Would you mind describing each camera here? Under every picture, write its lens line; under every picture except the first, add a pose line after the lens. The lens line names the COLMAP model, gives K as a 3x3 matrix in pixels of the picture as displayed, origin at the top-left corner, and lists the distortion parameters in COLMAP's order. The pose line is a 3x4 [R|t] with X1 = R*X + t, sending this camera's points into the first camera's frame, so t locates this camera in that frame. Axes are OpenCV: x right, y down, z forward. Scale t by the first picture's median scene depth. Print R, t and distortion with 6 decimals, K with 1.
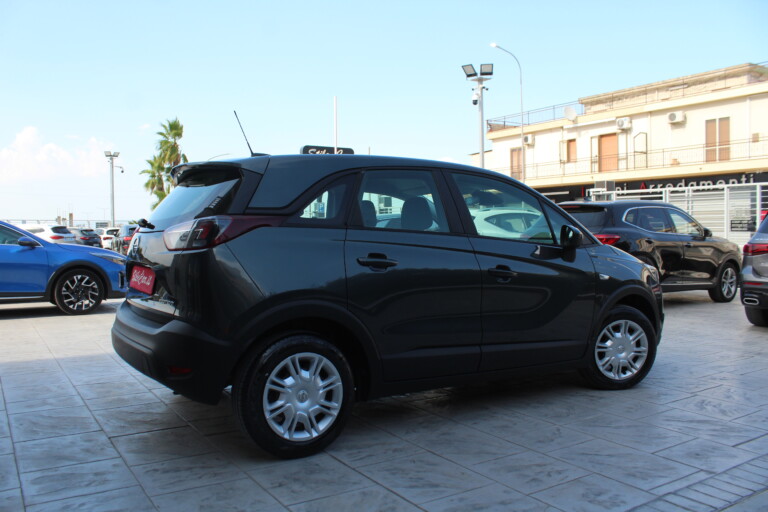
lens RADIAL K [[636.6, 0, 380.1], [0, 636.6, 257.1], [0, 0, 1]] dist [-0.151989, 0.128180]
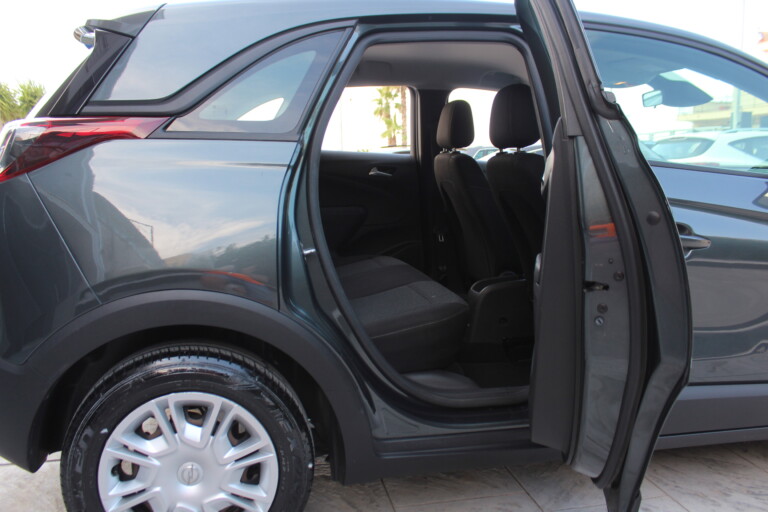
lens RADIAL K [[636.6, 0, 385.2], [0, 636.6, 250.0], [0, 0, 1]] dist [-0.151989, 0.128180]
pose [[0.931074, 0.050368, -0.361337, 0.192205], [-0.014043, 0.994638, 0.102462, -0.012725], [0.364560, -0.090325, 0.926789, 0.599508]]
